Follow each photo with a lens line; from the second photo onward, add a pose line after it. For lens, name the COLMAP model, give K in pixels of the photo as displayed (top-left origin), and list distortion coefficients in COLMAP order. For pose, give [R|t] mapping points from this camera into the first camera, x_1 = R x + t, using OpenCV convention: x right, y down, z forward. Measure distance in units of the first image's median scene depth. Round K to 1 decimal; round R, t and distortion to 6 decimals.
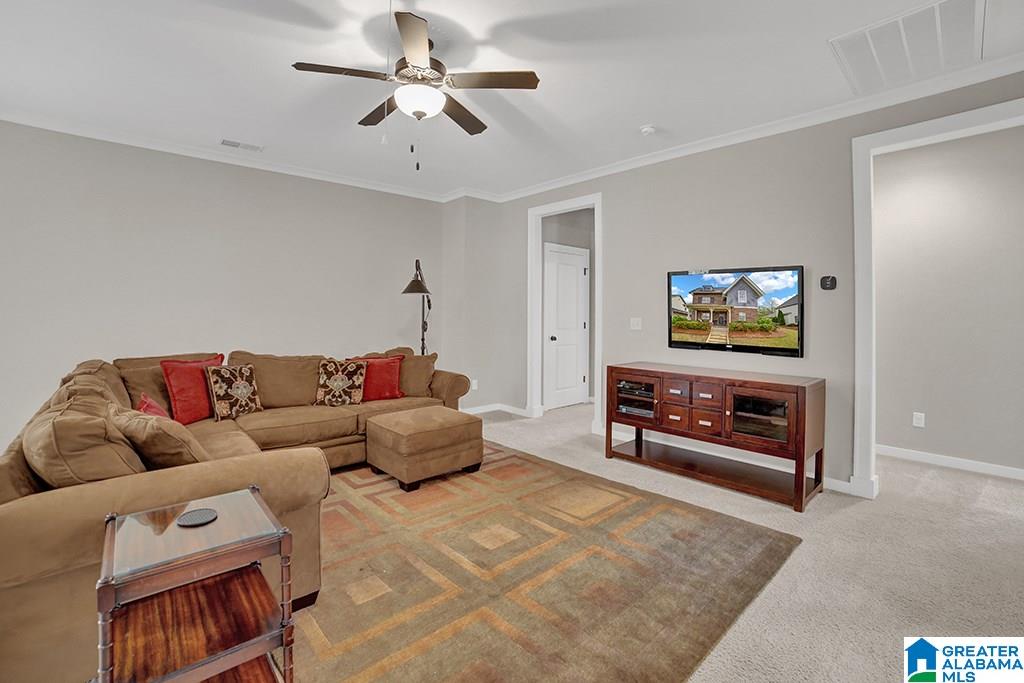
lens RADIAL K [[427.1, 0, 517.8], [0, 427.1, 320.9], [0, 0, 1]] dist [-0.112191, 0.033184]
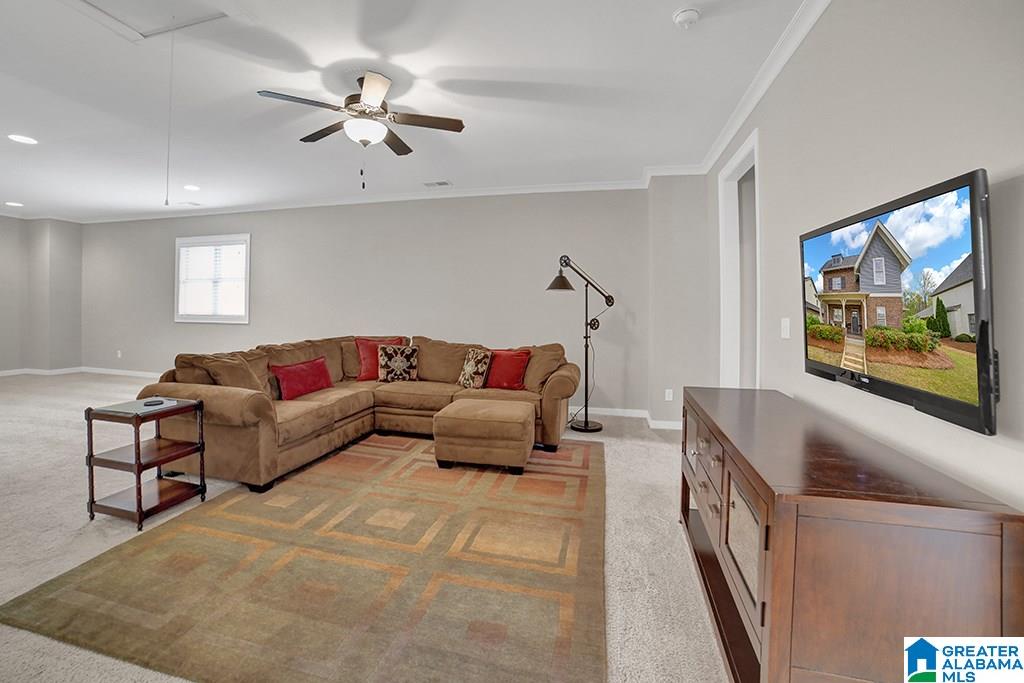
lens RADIAL K [[427.1, 0, 517.8], [0, 427.1, 320.9], [0, 0, 1]] dist [-0.112191, 0.033184]
pose [[0.590268, 0.022632, -0.806890, 0.701329], [-0.025755, 0.999626, 0.009197, 0.001308], [0.806796, 0.015352, 0.590630, 0.461180]]
